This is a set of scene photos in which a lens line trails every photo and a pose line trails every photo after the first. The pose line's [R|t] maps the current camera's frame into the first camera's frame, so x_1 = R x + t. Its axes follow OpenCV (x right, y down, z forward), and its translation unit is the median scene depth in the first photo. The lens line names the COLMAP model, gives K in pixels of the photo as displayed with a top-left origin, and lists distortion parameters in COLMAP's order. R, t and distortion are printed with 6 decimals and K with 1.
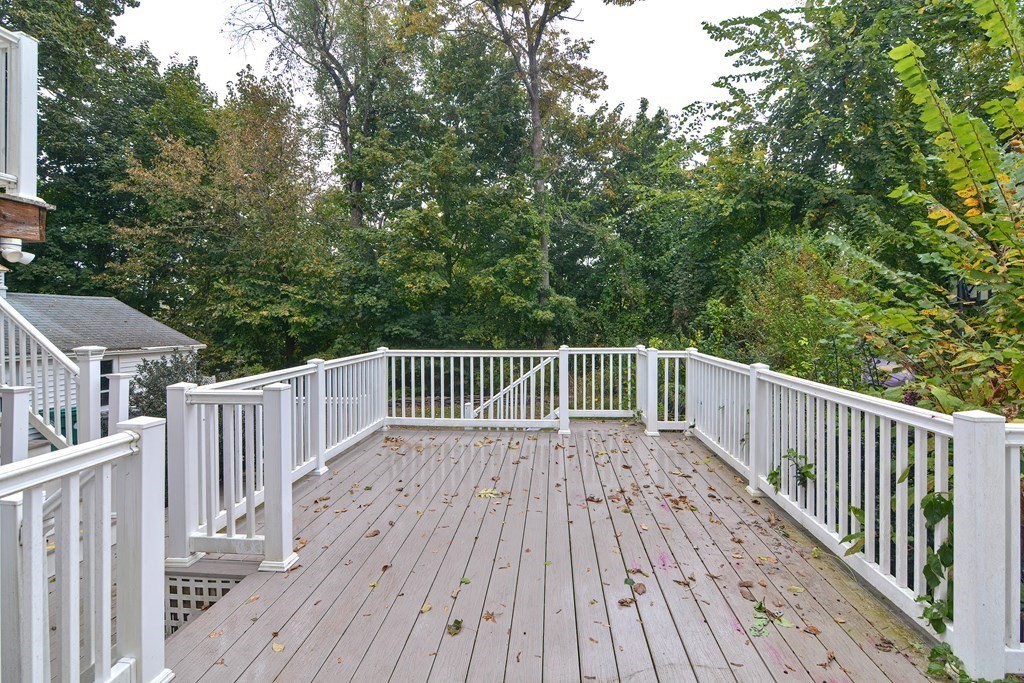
lens RADIAL K [[496.3, 0, 517.4], [0, 496.3, 318.1], [0, 0, 1]] dist [0.002032, -0.008078]
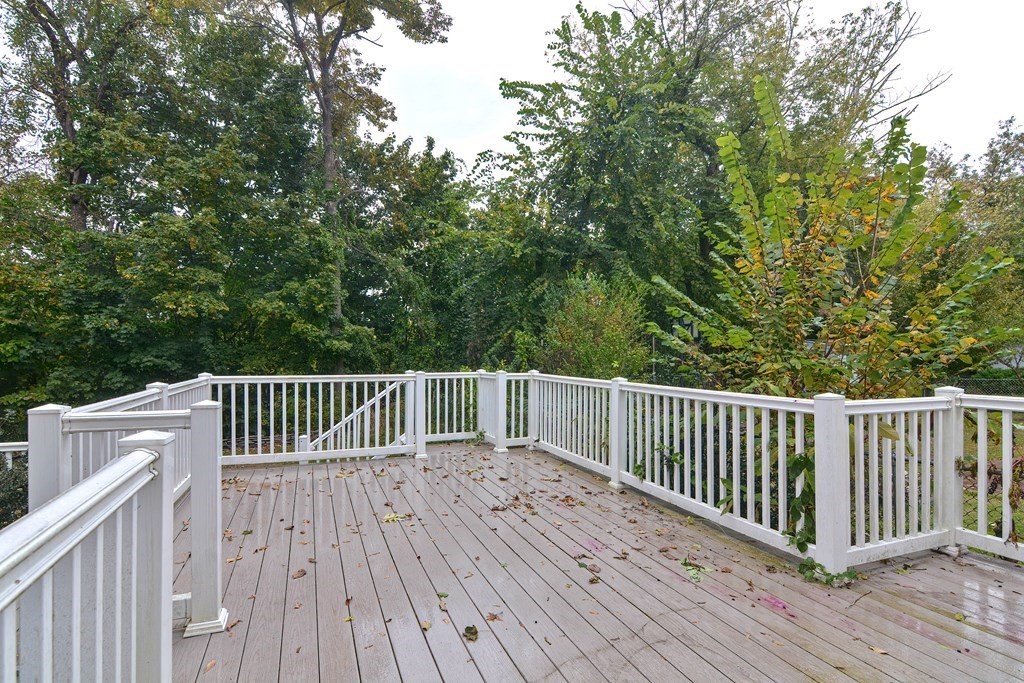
lens RADIAL K [[496.3, 0, 509.7], [0, 496.3, 350.5], [0, 0, 1]] dist [0.002032, -0.008078]
pose [[0.897173, 0.009717, 0.441572, -0.074586], [-0.006809, 0.999943, -0.008169, 0.009991], [-0.441627, 0.004322, 0.897189, 0.011446]]
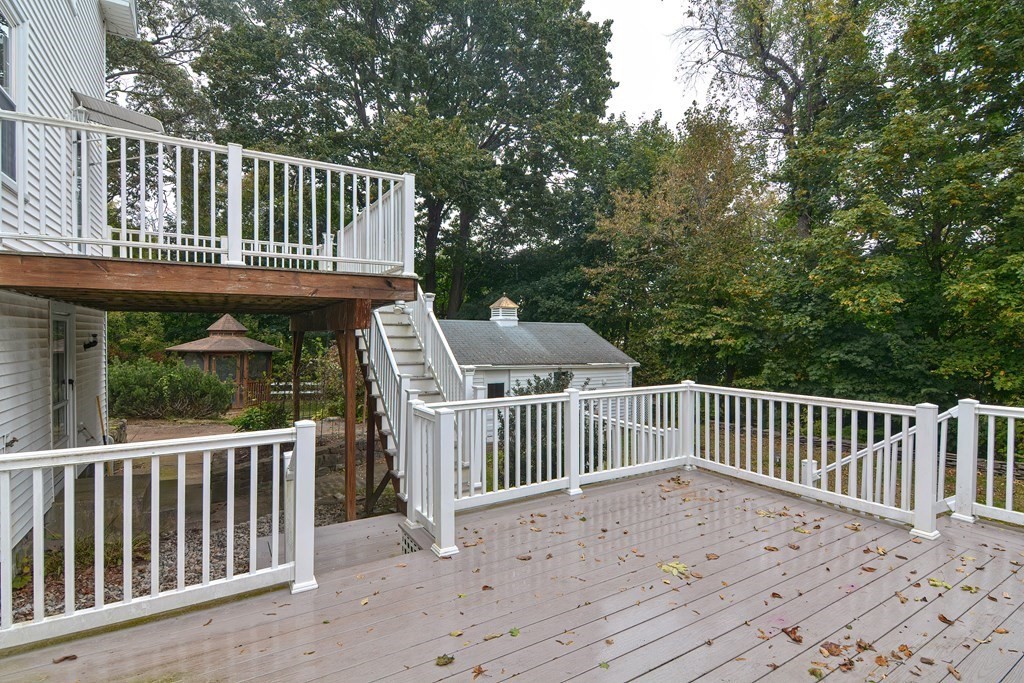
lens RADIAL K [[496.3, 0, 510.8], [0, 496.3, 337.0], [0, 0, 1]] dist [0.002032, -0.008078]
pose [[0.582415, 0.007841, -0.812854, 0.121587], [-0.004787, 0.999969, 0.006216, -0.011472], [0.812877, 0.000271, 0.582435, 0.073933]]
